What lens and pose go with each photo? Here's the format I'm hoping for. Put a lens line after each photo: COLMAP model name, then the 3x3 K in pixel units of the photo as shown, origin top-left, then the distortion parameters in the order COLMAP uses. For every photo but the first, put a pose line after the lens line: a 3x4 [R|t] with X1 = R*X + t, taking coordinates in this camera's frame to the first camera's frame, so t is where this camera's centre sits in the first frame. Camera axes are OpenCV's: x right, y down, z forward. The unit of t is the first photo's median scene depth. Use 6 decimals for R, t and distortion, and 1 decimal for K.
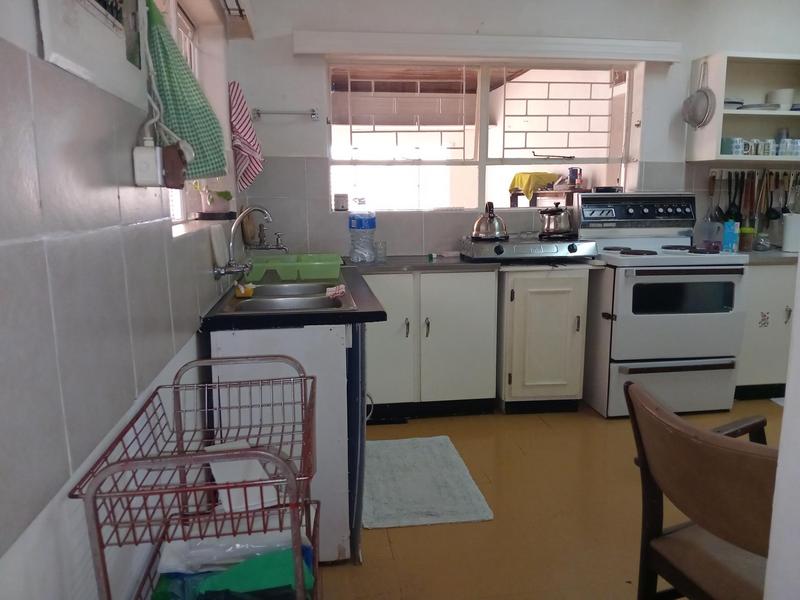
lens RADIAL K [[622.3, 0, 396.7], [0, 622.3, 299.2], [0, 0, 1]] dist [-0.015963, -0.010411]
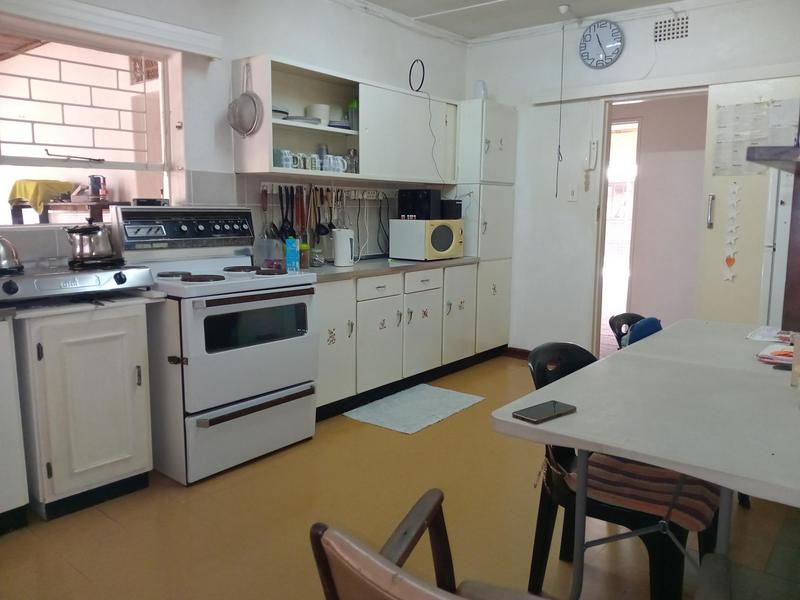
lens RADIAL K [[627.9, 0, 399.0], [0, 627.9, 297.5], [0, 0, 1]] dist [0.101756, -0.191155]
pose [[0.742159, -0.083199, 0.665040, 0.013987], [0.101375, 0.994784, 0.011320, -0.028688], [-0.662512, 0.059017, 0.746722, 0.169026]]
